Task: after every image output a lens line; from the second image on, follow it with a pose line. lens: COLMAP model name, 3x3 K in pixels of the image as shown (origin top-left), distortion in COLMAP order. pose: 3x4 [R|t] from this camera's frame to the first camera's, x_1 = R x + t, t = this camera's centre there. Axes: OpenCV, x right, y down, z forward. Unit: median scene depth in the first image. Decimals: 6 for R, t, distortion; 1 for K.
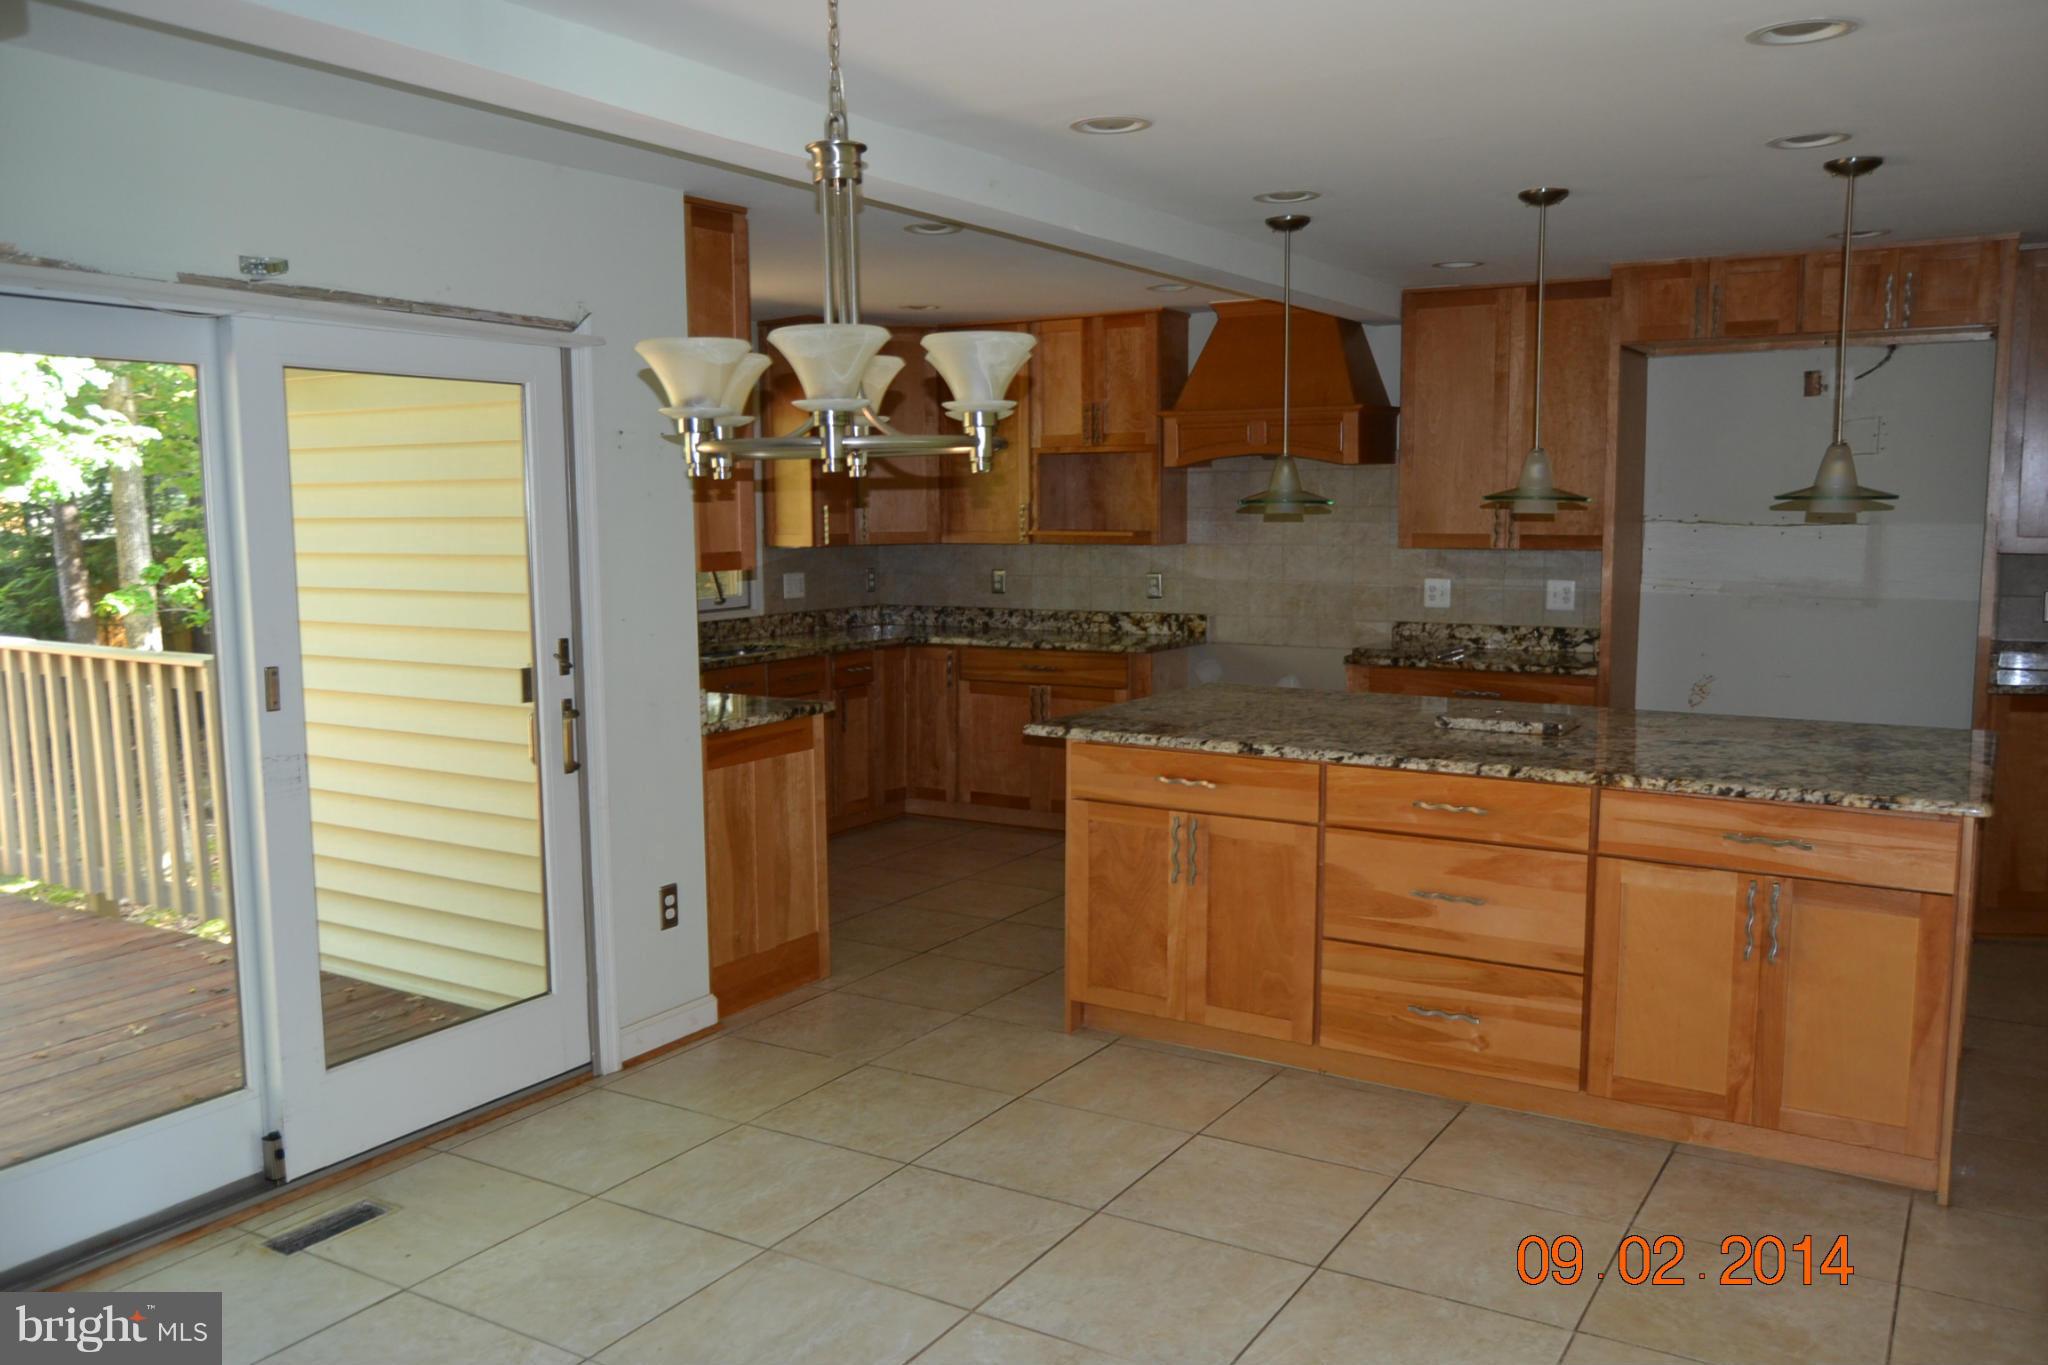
lens RADIAL K [[1612.5, 0, 1020.3], [0, 1612.5, 680.3], [0, 0, 1]] dist [-0.010233, 0.000319]
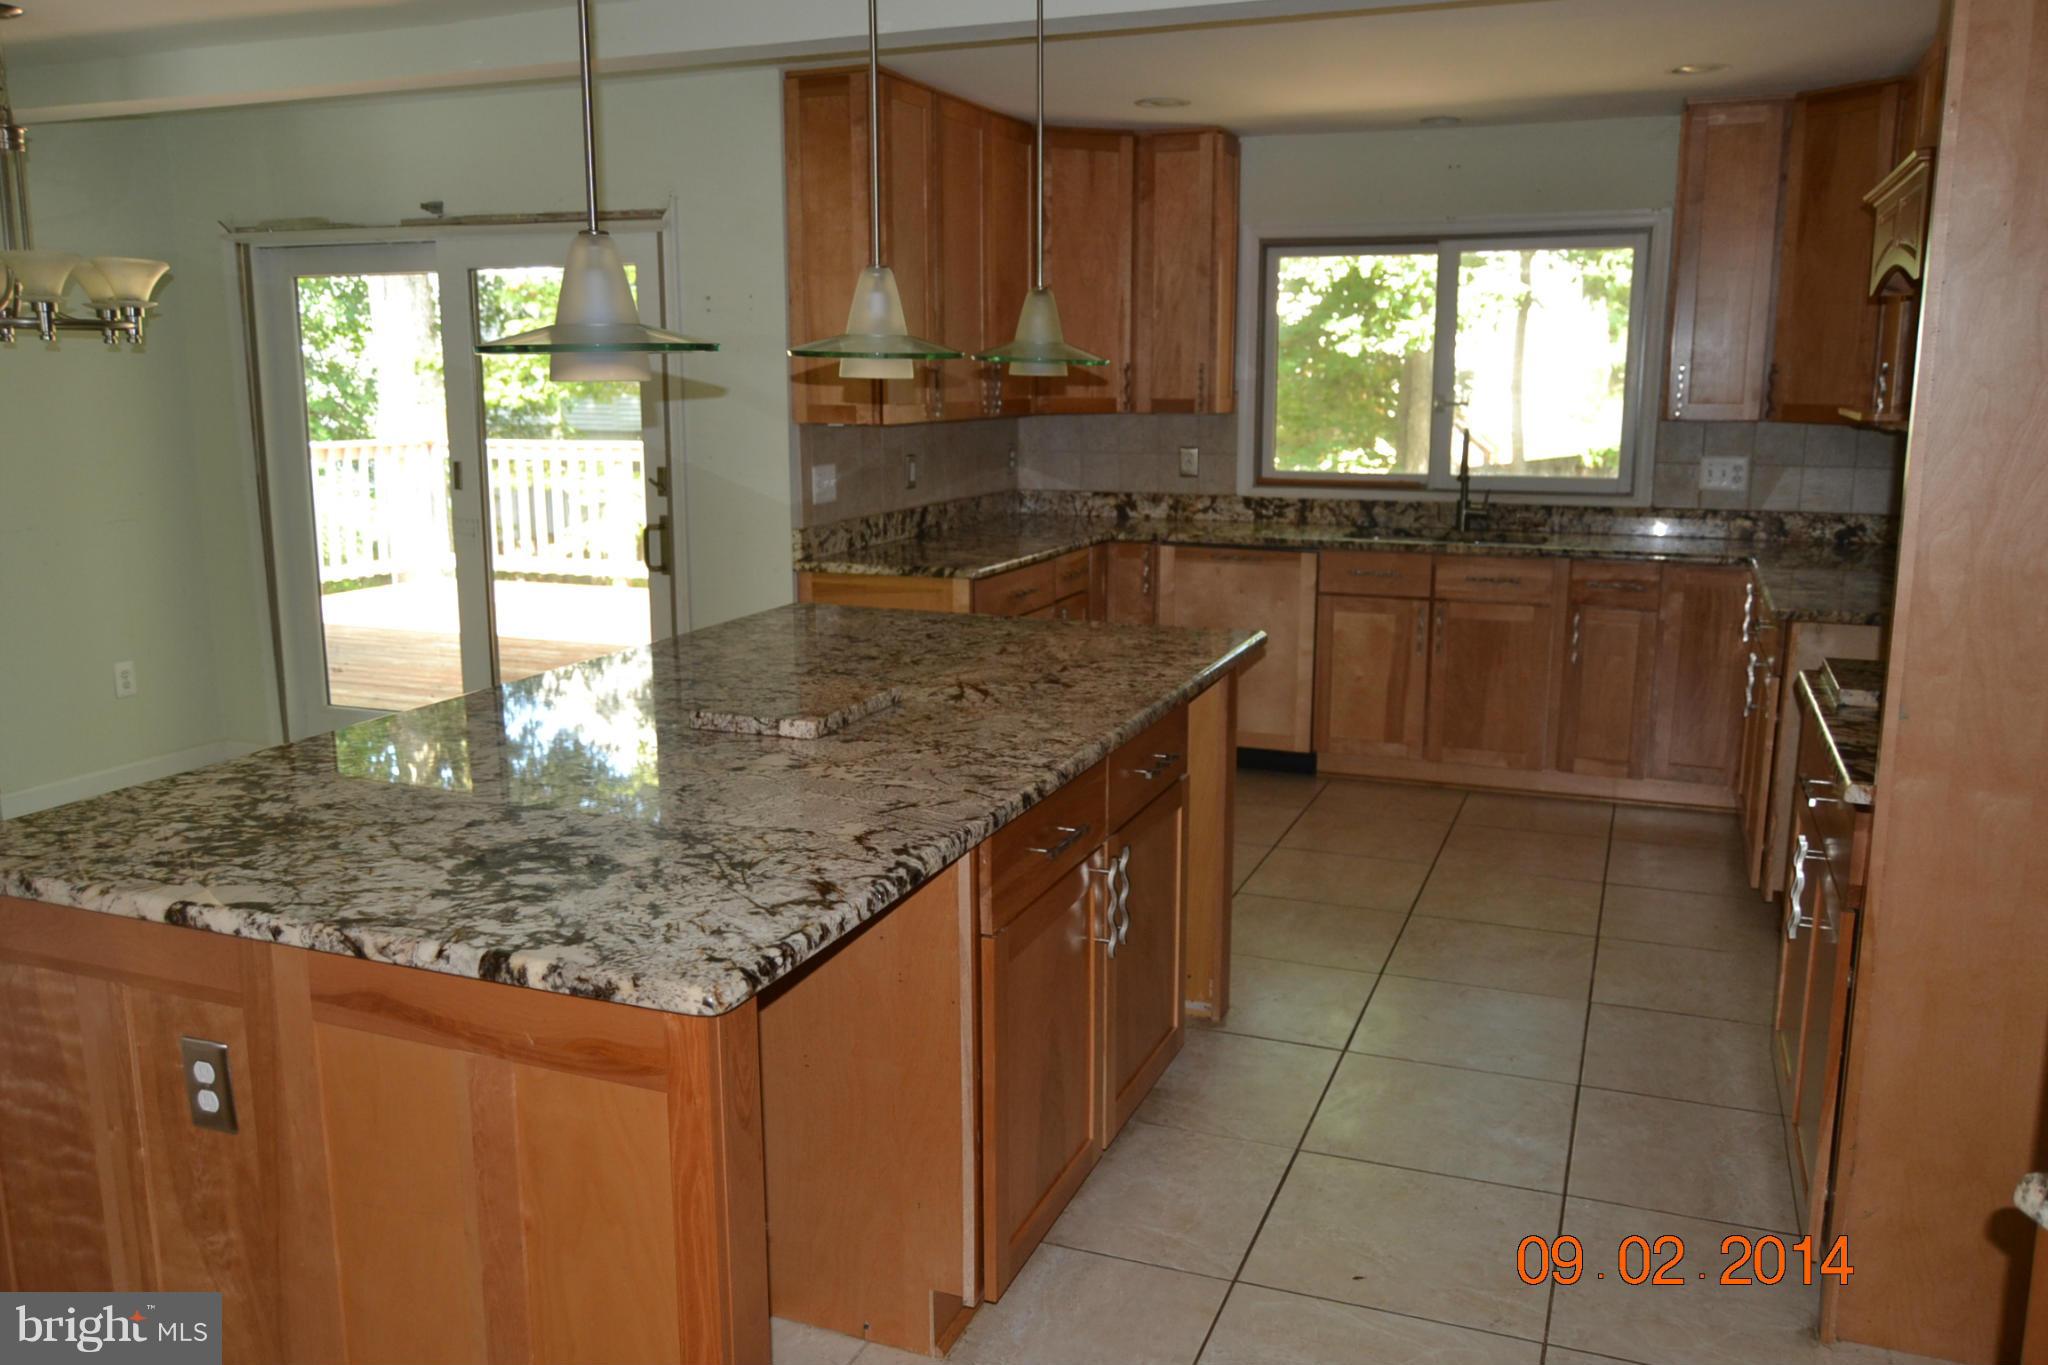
lens RADIAL K [[1612.5, 0, 1020.3], [0, 1612.5, 680.3], [0, 0, 1]] dist [-0.010233, 0.000319]
pose [[0.170109, 0.194525, -0.966035, 0.601157], [-0.109383, 0.977992, 0.177672, -0.069292], [0.979336, 0.075444, 0.187643, 0.619582]]
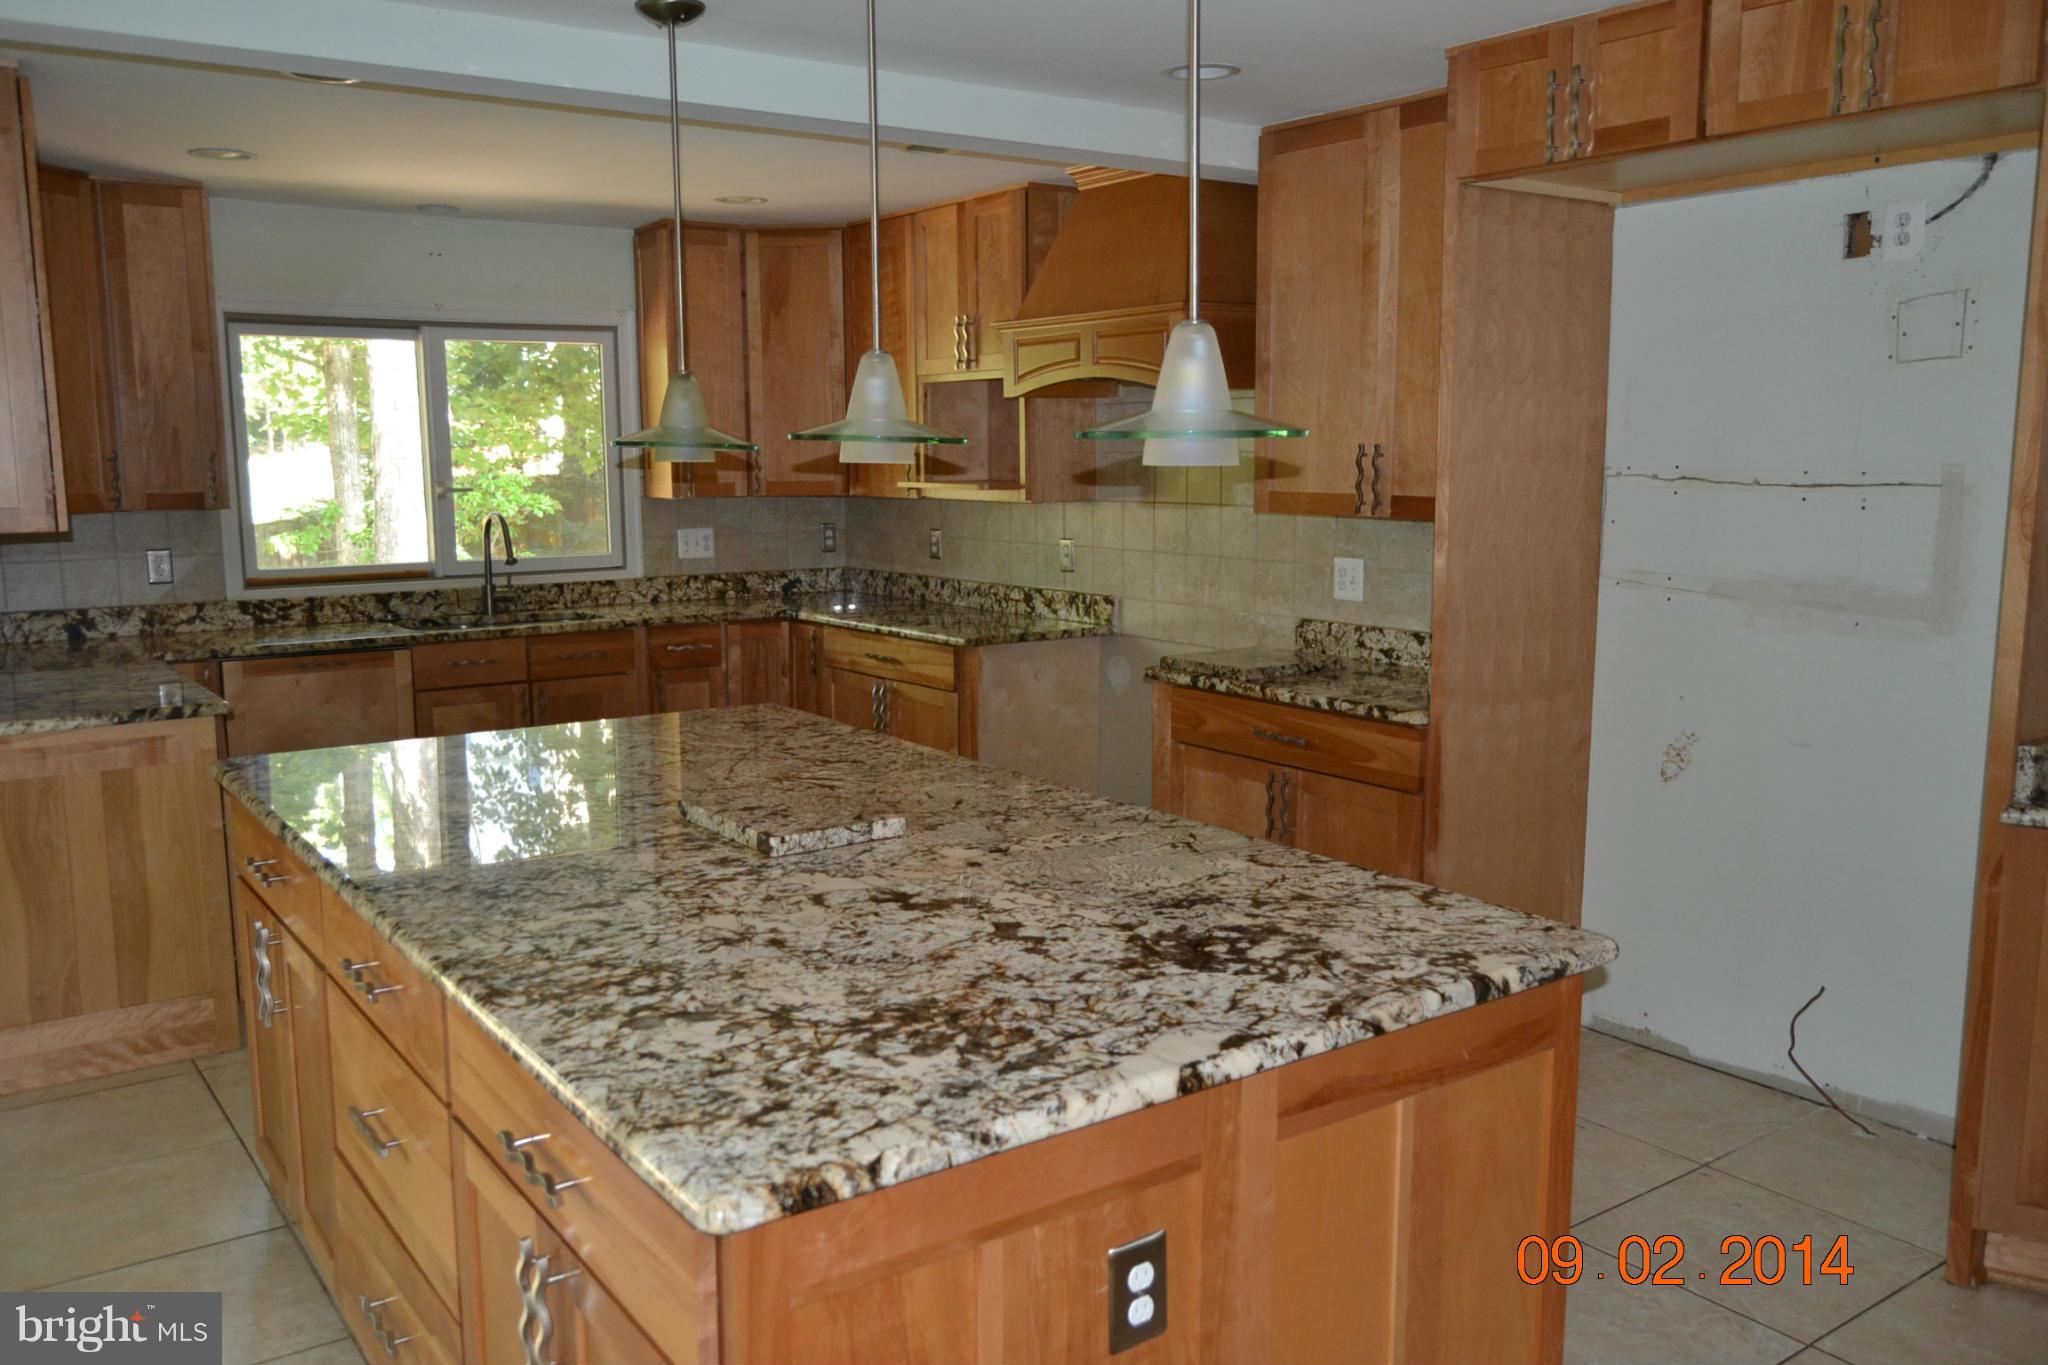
lens RADIAL K [[1612.5, 0, 1020.3], [0, 1612.5, 680.3], [0, 0, 1]] dist [-0.010233, 0.000319]
pose [[0.921312, 0.056676, -0.384672, 0.390341], [-0.043268, 0.998119, 0.043430, -0.034756], [0.386410, -0.023369, 0.922031, 0.314913]]
